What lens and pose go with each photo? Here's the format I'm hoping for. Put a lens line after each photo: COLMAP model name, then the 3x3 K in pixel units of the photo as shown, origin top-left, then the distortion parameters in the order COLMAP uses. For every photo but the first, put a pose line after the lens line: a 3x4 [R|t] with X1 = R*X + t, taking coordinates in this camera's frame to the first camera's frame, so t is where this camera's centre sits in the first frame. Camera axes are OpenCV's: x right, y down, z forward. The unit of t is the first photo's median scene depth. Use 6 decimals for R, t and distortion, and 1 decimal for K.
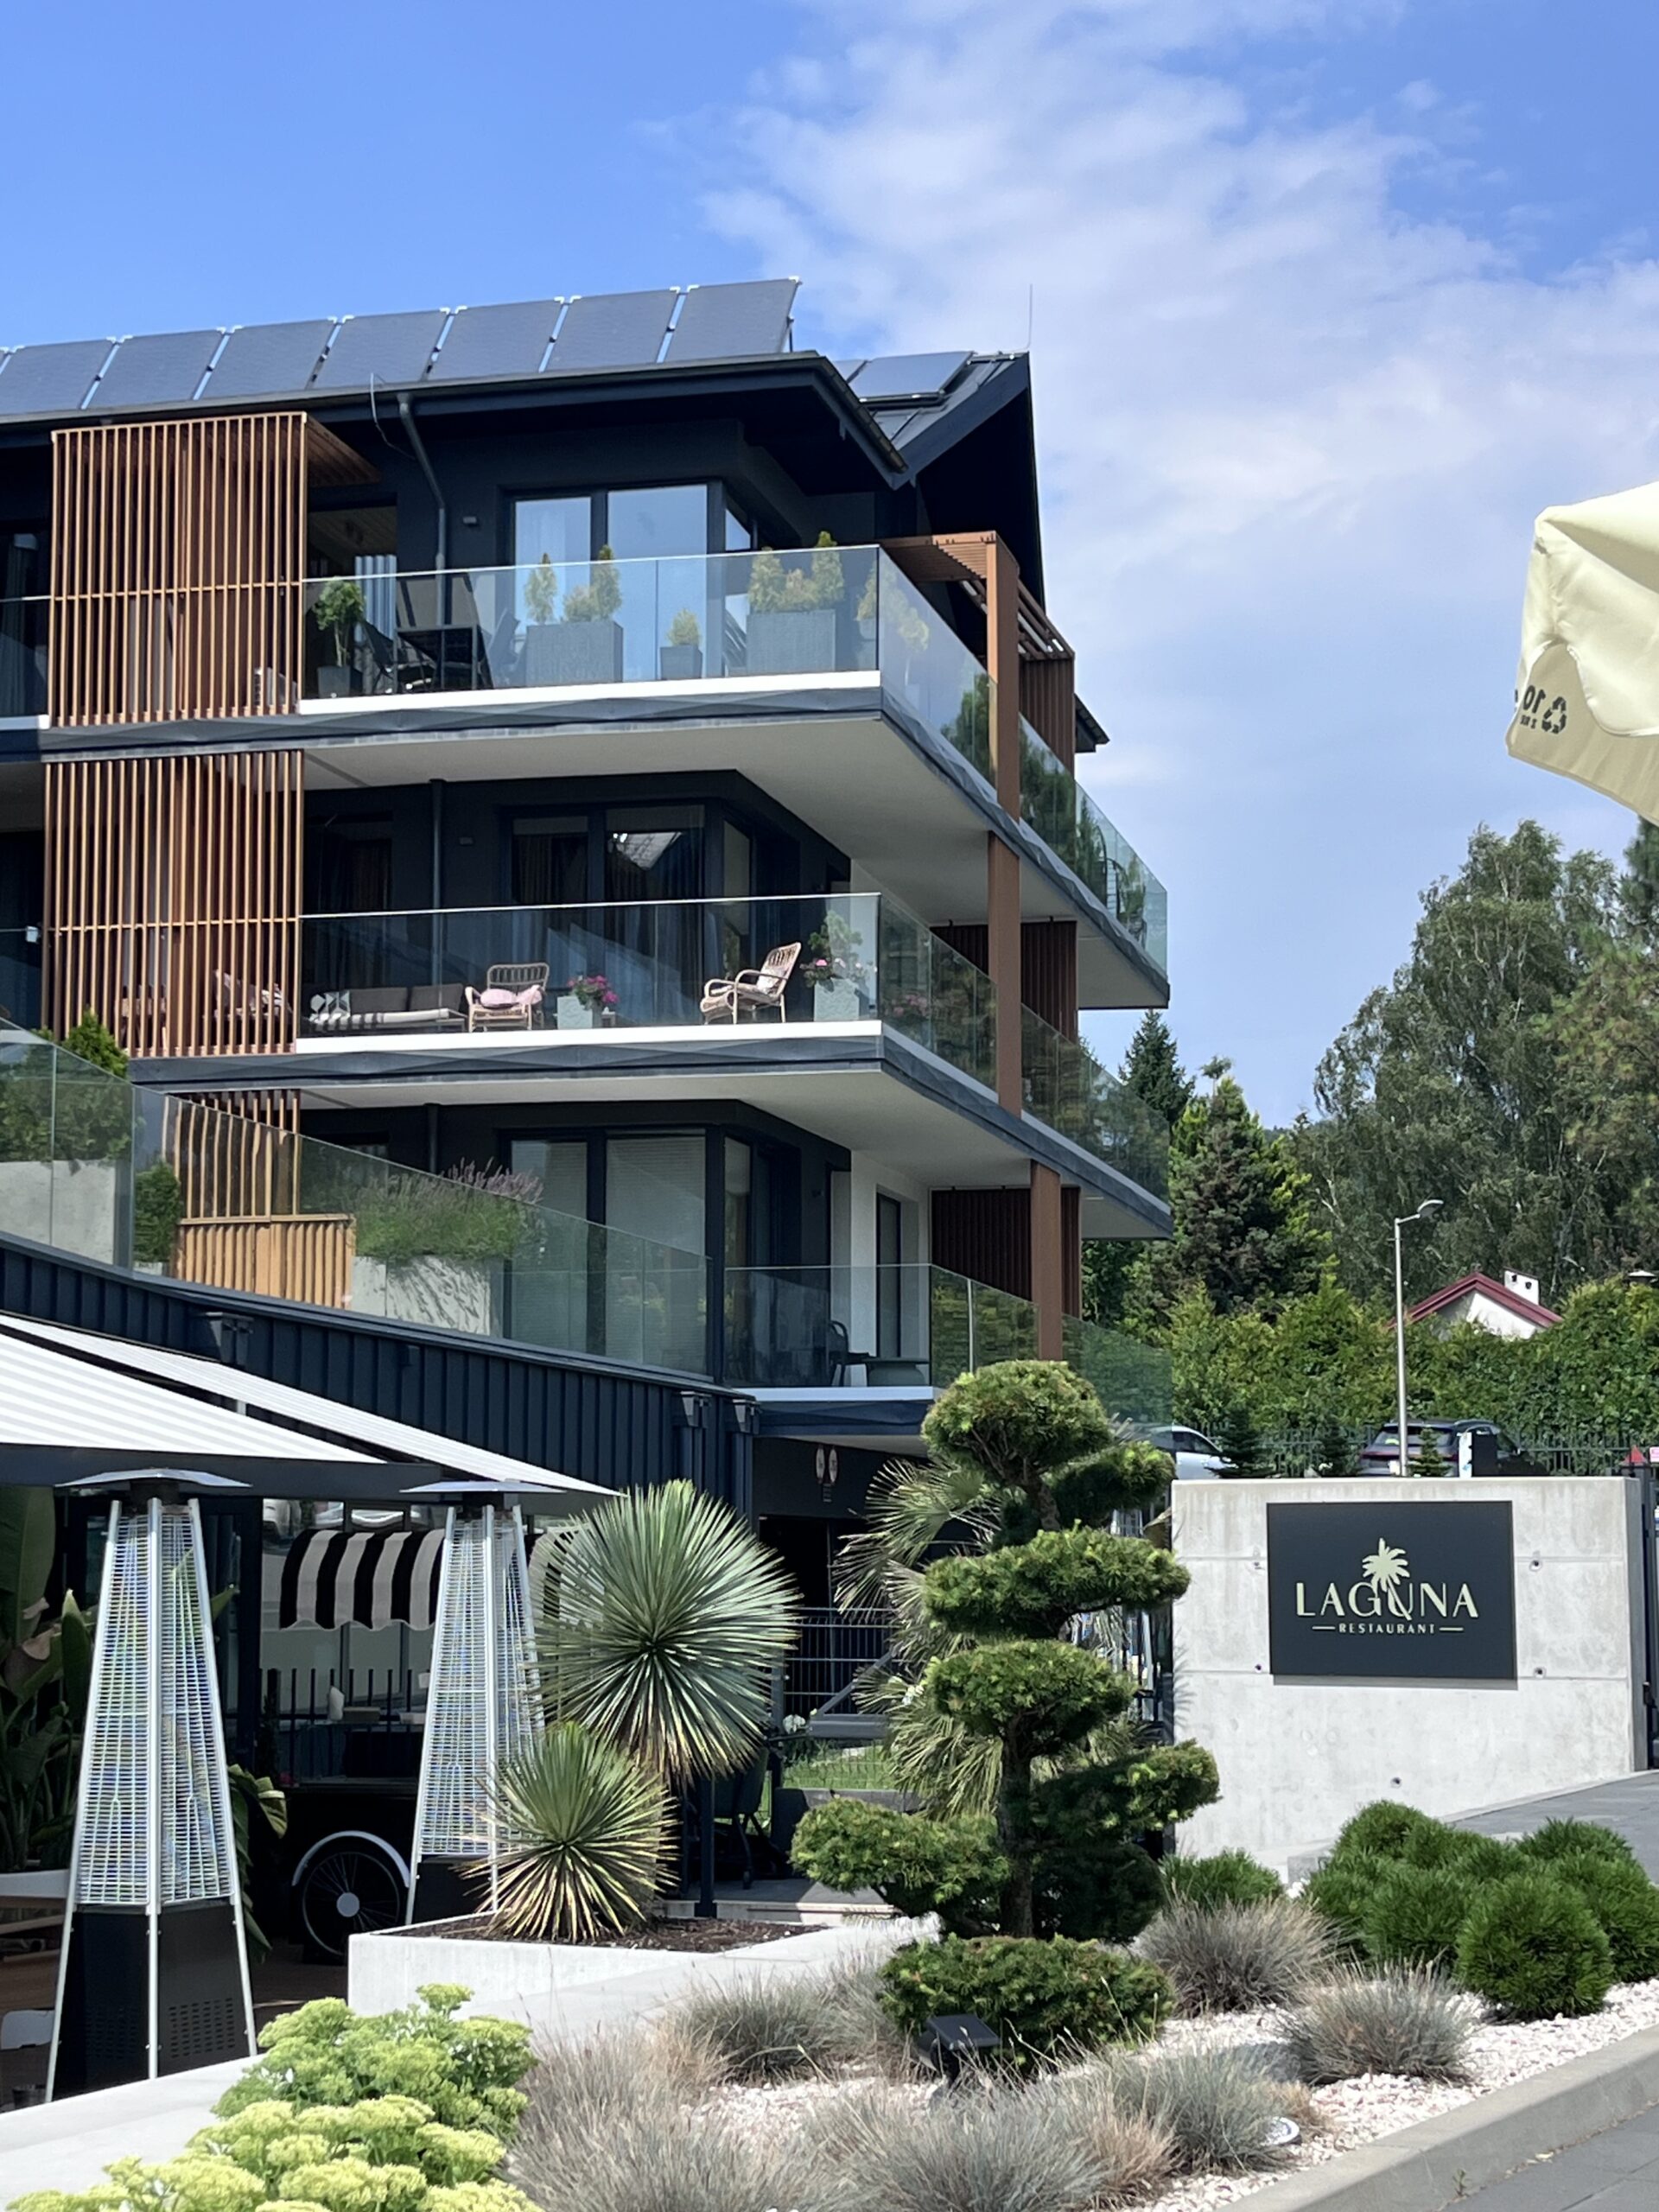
lens RADIAL K [[3622.9, 0, 829.5], [0, 3622.9, 1106.0], [0, 0, 1]] dist [-0.010507, -0.007705]
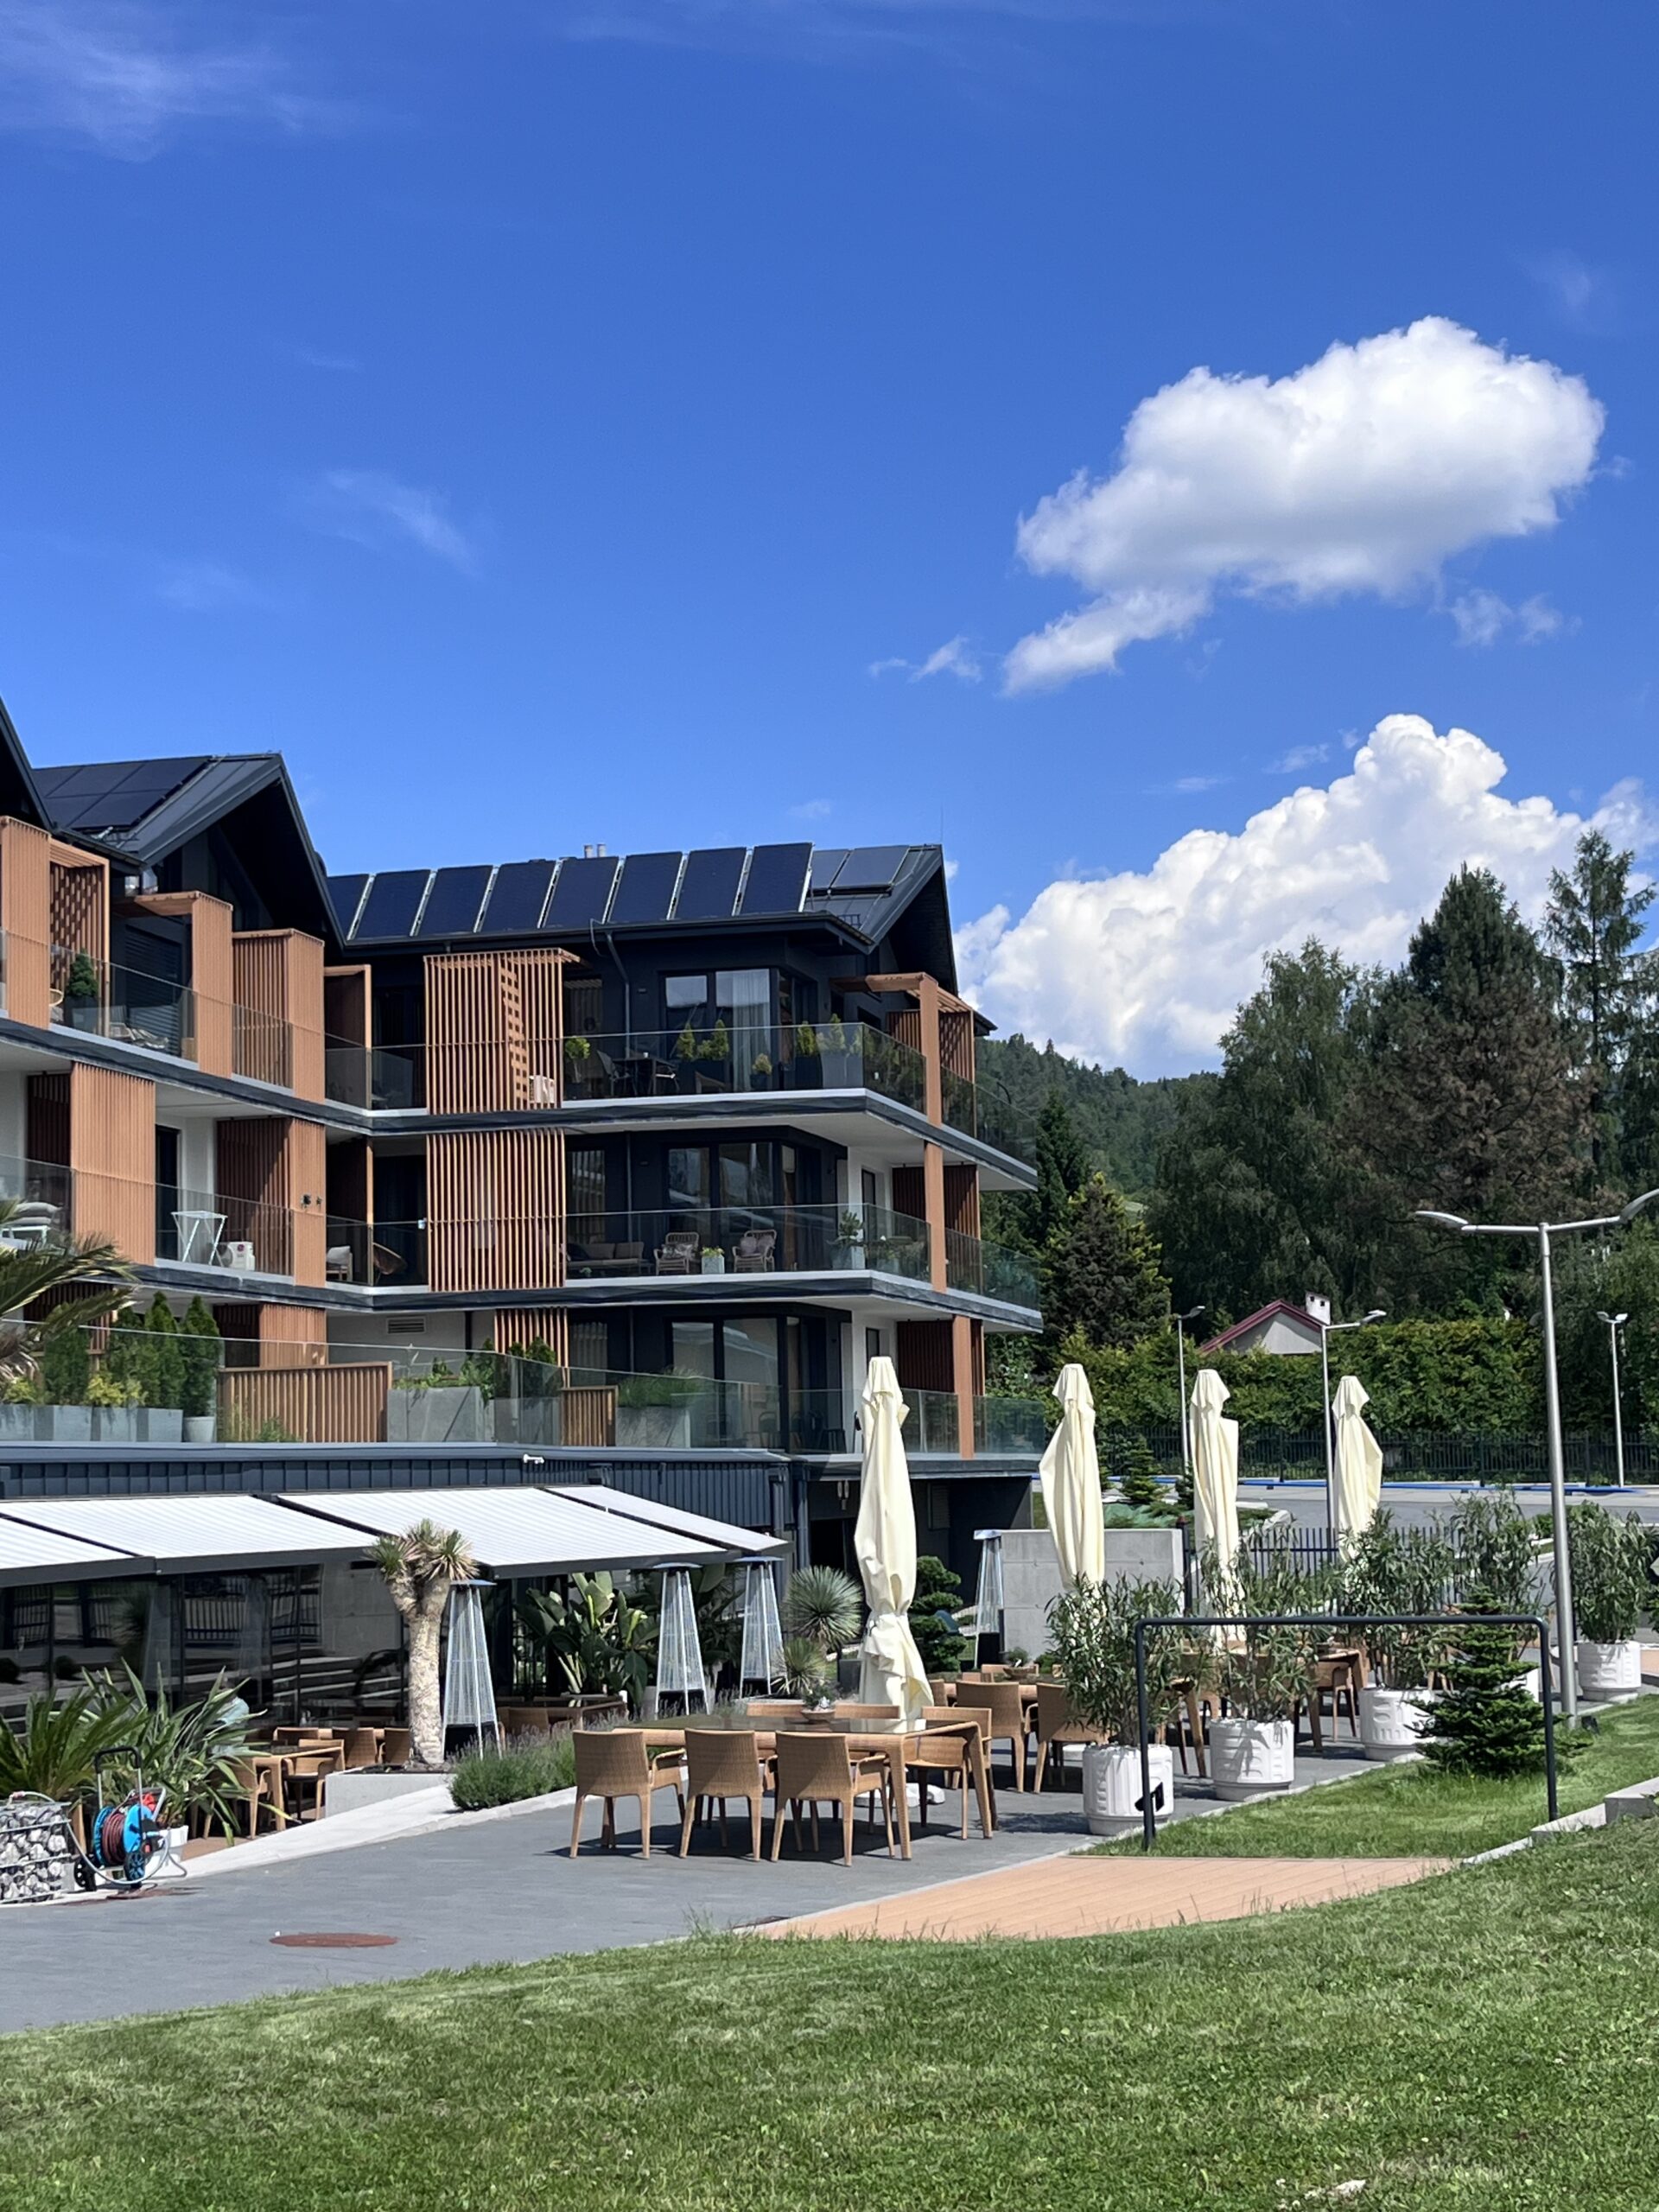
lens RADIAL K [[3183.4, 0, 829.5], [0, 3183.4, 1106.0], [0, 0, 1]] dist [0.034201, -0.148155]
pose [[0.999754, -0.022070, 0.002186, -0.007014], [0.022048, 0.999712, 0.009507, -0.114640], [-0.002395, -0.009456, 0.999952, -0.656205]]
